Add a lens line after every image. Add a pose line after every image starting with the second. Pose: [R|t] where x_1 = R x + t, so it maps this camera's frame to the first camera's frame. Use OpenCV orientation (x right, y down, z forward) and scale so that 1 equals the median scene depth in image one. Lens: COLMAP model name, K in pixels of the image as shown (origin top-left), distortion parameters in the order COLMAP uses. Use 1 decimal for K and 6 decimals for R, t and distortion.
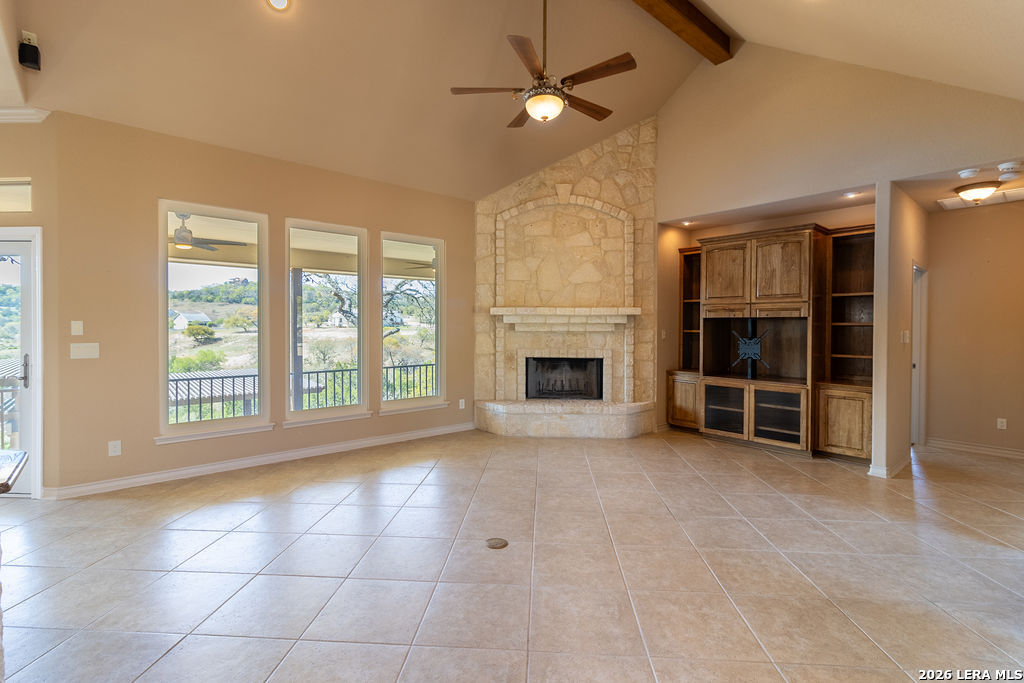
lens RADIAL K [[470.7, 0, 512.8], [0, 470.7, 329.6], [0, 0, 1]] dist [-0.003587, 0.000186]
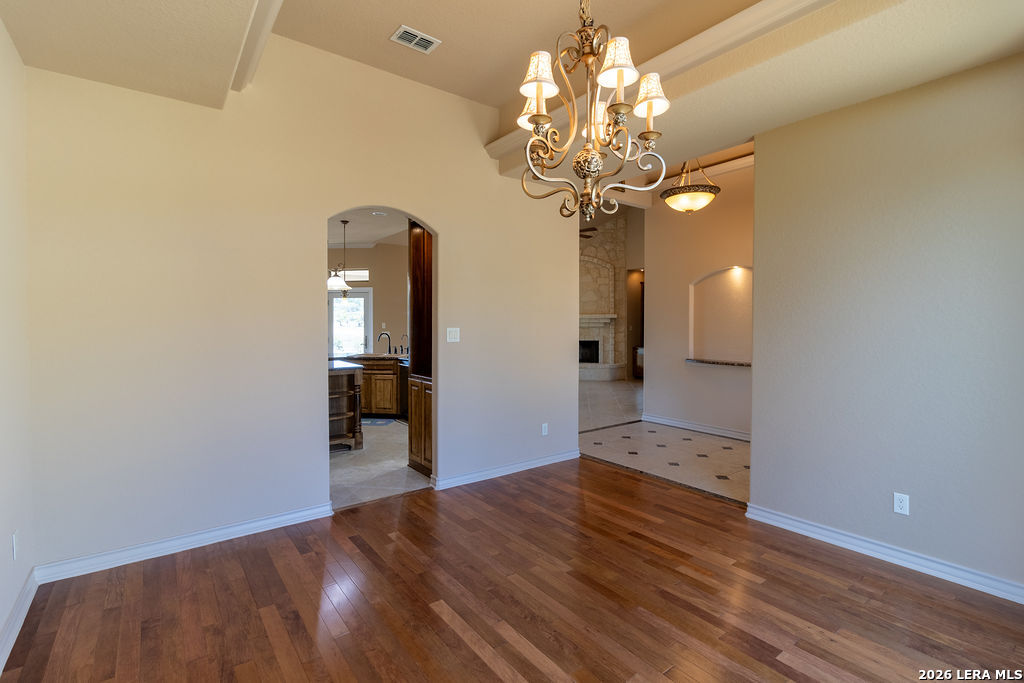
lens RADIAL K [[470.7, 0, 513.8], [0, 470.7, 330.9], [0, 0, 1]] dist [-0.003587, 0.000186]
pose [[0.997576, -0.003123, -0.069519, -0.017475], [0.003603, 0.999971, 0.006781, 0.006647], [0.069496, -0.007015, 0.997558, -0.934129]]
